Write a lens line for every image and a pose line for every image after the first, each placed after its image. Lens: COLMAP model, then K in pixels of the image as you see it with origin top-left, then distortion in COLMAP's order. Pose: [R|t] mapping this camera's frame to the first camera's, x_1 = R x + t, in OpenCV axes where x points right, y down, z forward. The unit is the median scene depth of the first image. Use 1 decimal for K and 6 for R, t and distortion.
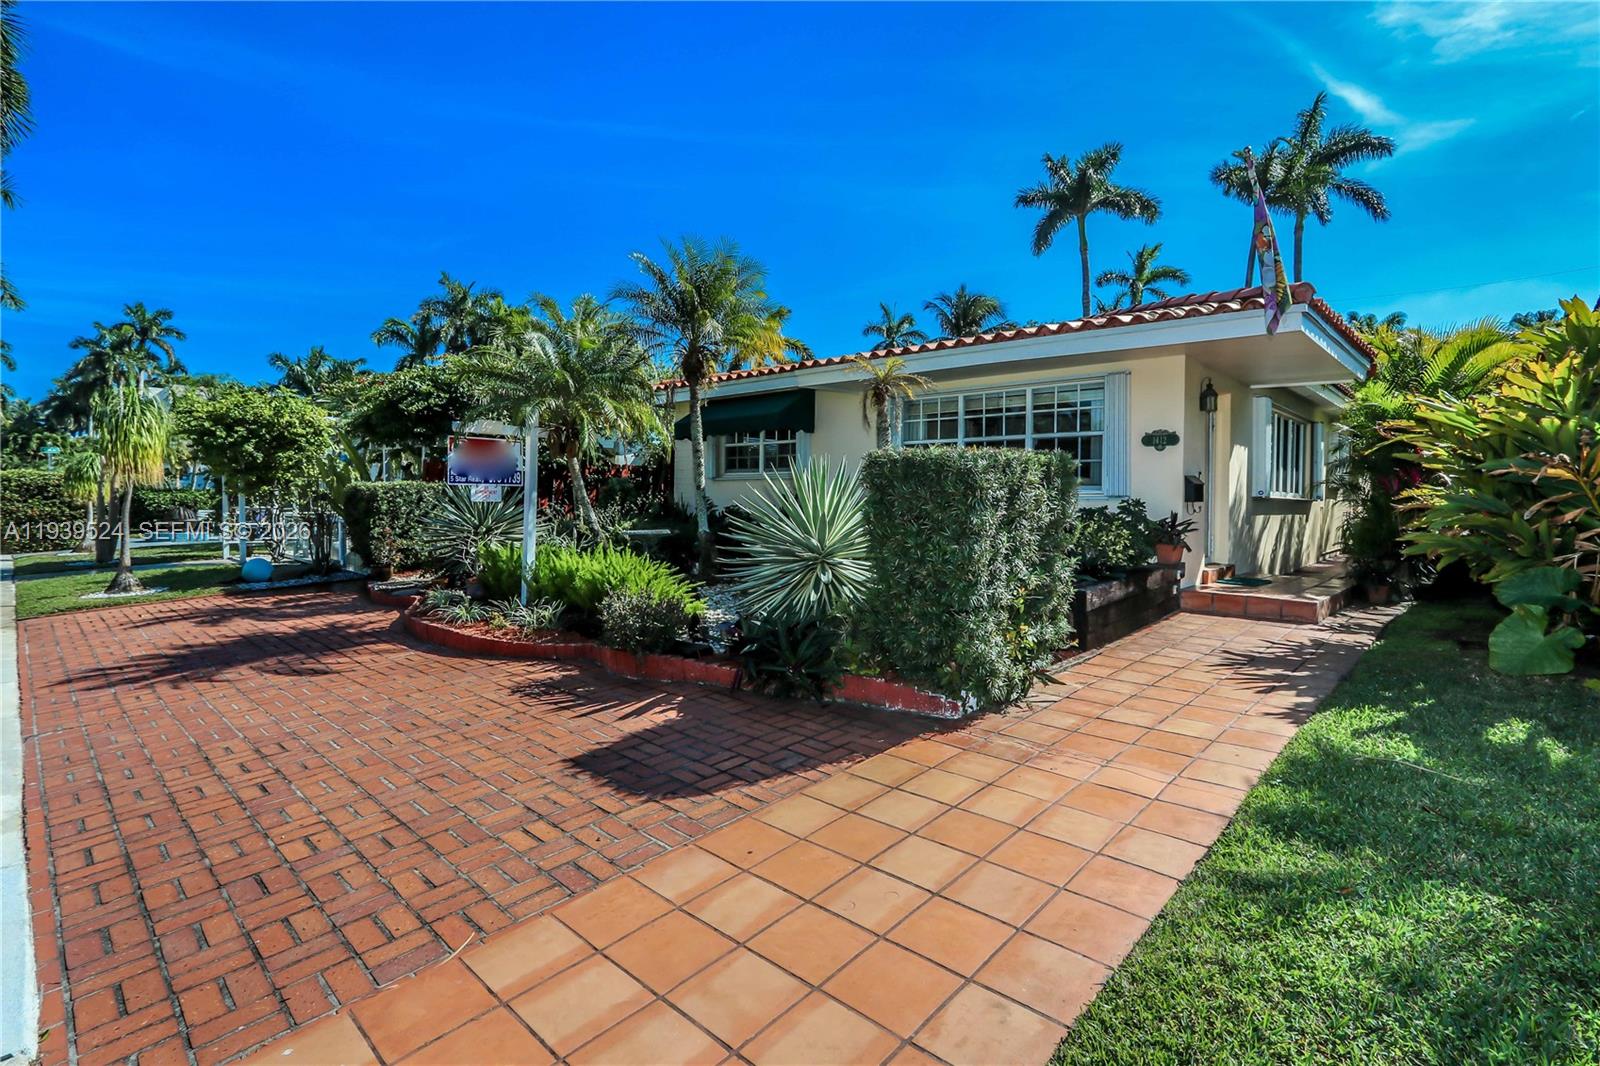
lens RADIAL K [[775.1, 0, 801.3], [0, 775.1, 500.1], [0, 0, 1]] dist [-0.020872, 0.000218]
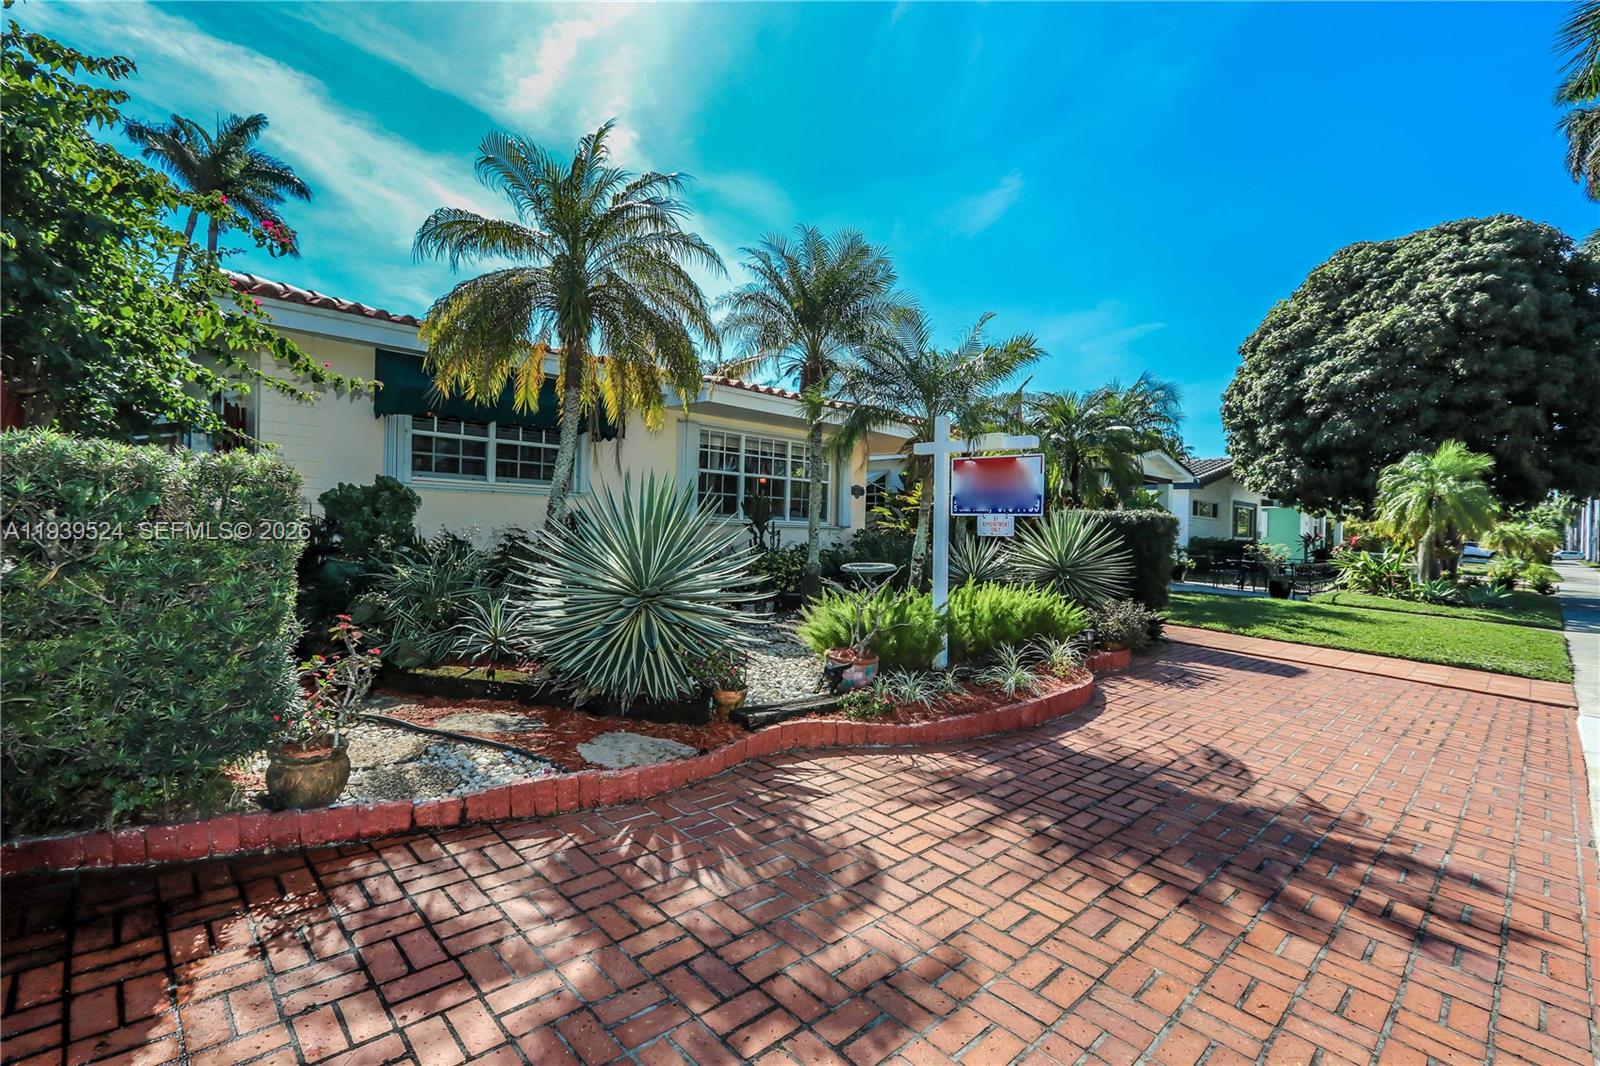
lens RADIAL K [[737.0, 0, 800.0], [0, 737.0, 533.0], [0, 0, 1]] dist [-0.024833, 0.000560]
pose [[0.015148, -0.009868, 0.999837, -0.948888], [-0.024018, 0.999659, 0.010230, -0.003139], [-0.999597, -0.024169, 0.014906, 0.954698]]
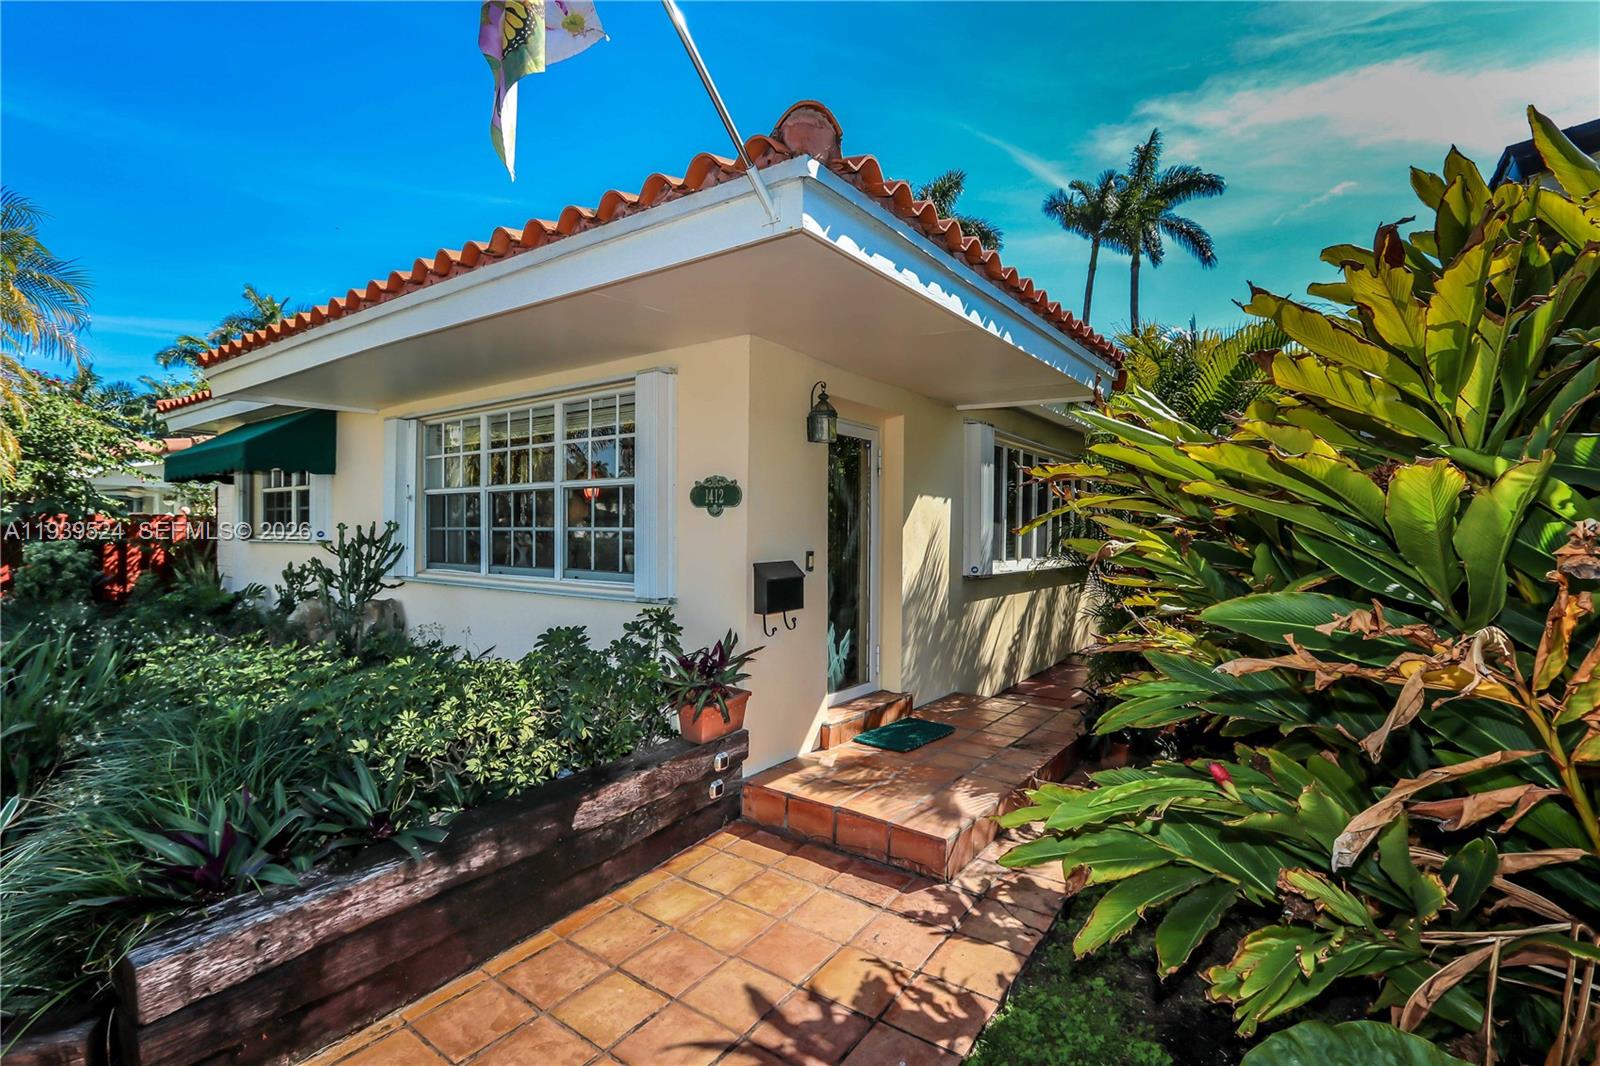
lens RADIAL K [[737.0, 0, 800.0], [0, 737.0, 533.0], [0, 0, 1]] dist [-0.024833, 0.000560]
pose [[0.993037, -0.004972, 0.117700, 0.404064], [0.004554, 0.999982, 0.003818, -0.046950], [-0.117717, -0.003255, 0.993042, 0.422990]]
